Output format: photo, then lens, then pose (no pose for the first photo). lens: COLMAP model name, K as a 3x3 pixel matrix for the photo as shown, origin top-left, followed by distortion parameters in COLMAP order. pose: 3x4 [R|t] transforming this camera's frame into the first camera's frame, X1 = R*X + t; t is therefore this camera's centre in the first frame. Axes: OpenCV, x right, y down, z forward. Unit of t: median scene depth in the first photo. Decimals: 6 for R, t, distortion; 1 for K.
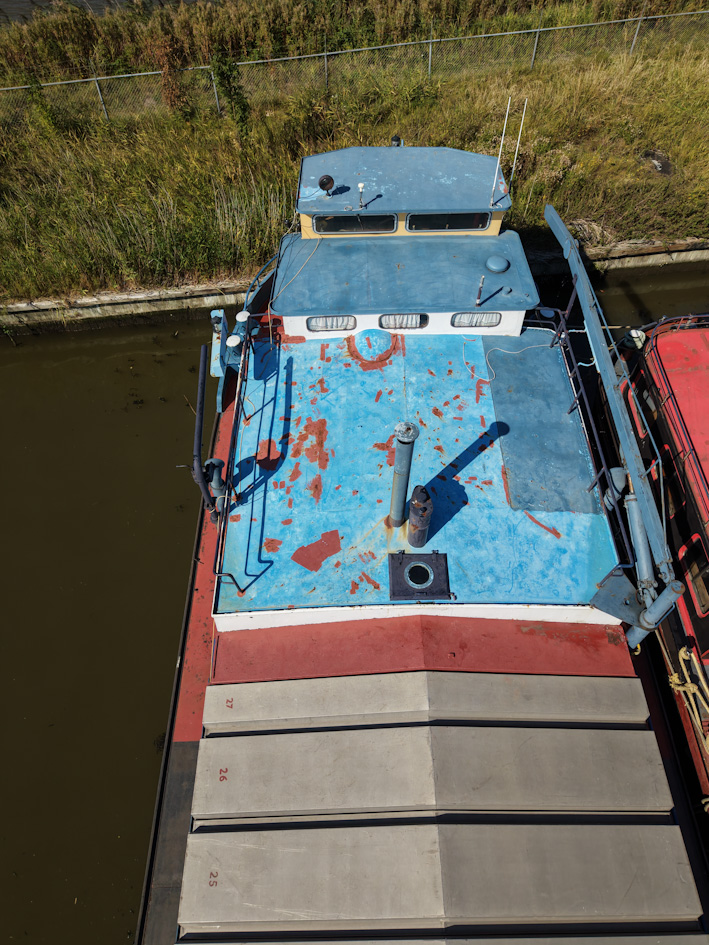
lens RADIAL K [[631.3, 0, 354.5], [0, 631.3, 472.5], [0, 0, 1]] dist [0.026397, -0.025240]
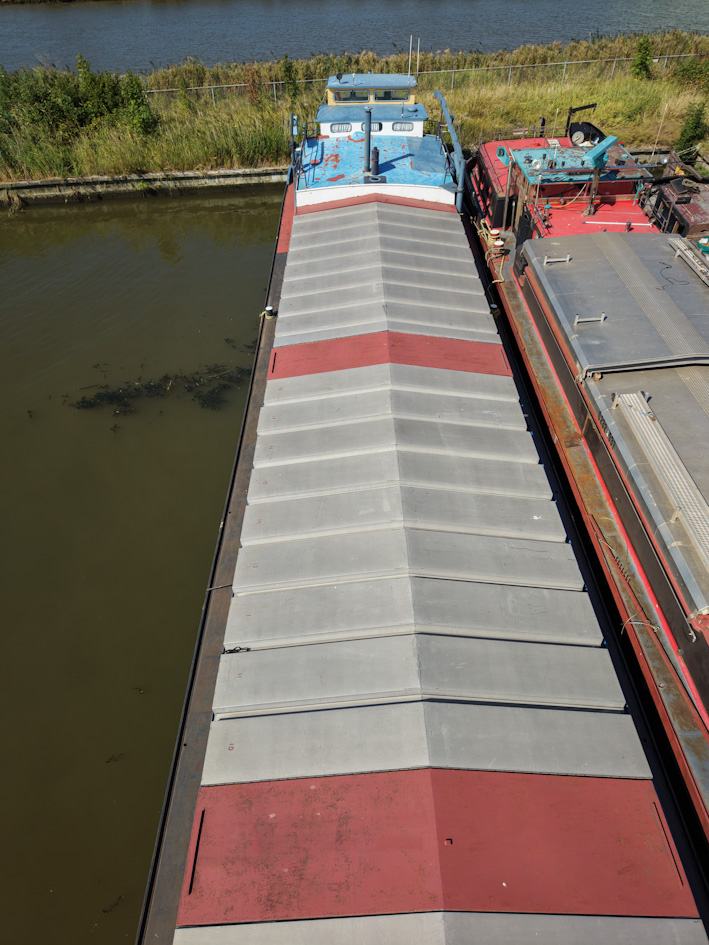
lens RADIAL K [[645.8, 0, 354.5], [0, 645.8, 472.5], [0, 0, 1]] dist [0.021837, -0.001452]
pose [[1.000000, 0.000718, -0.000412, 0.014610], [-0.000786, 0.979578, -0.201065, 1.412804], [0.000259, 0.201065, 0.979578, -1.036711]]
